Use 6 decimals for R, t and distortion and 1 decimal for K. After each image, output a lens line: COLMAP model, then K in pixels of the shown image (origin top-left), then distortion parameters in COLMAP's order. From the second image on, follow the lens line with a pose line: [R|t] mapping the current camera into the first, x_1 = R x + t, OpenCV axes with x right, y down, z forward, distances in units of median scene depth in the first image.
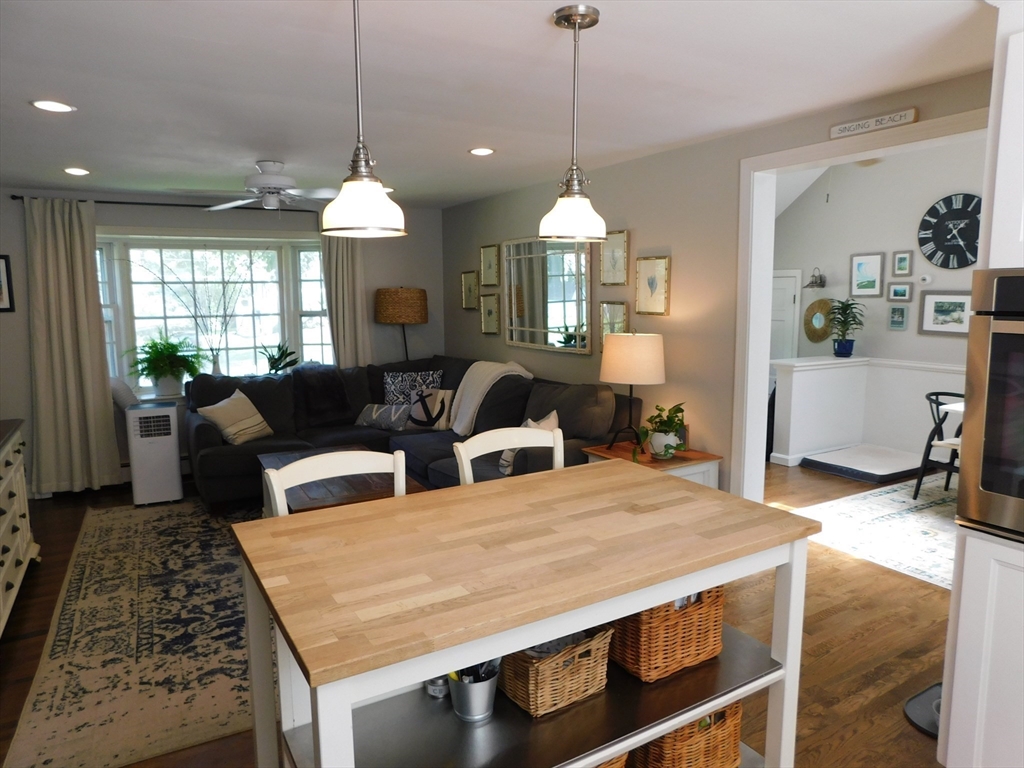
lens RADIAL K [[685.3, 0, 513.6], [0, 685.3, 380.2], [0, 0, 1]] dist [-0.069129, 0.032040]
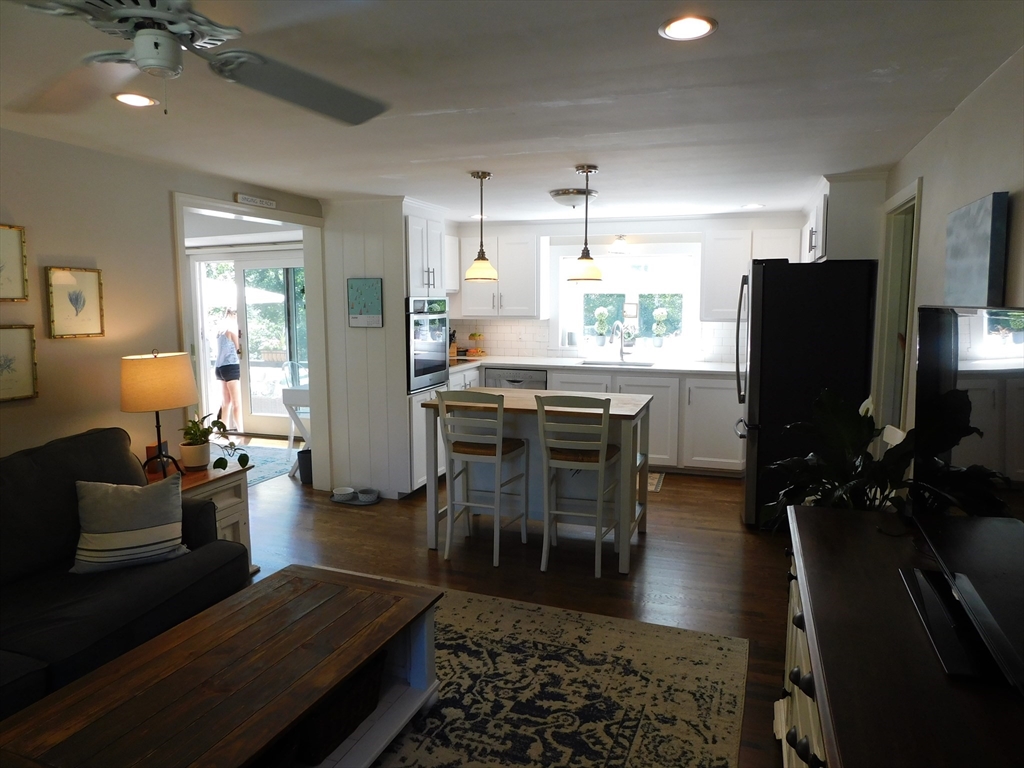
lens RADIAL K [[685.3, 0, 509.1], [0, 685.3, 383.0], [0, 0, 1]] dist [-0.069129, 0.032040]
pose [[-0.650572, -0.095511, 0.753415, -1.089684], [0.086633, 0.976251, 0.198568, -0.225826], [-0.754487, 0.194453, -0.626847, 1.613377]]
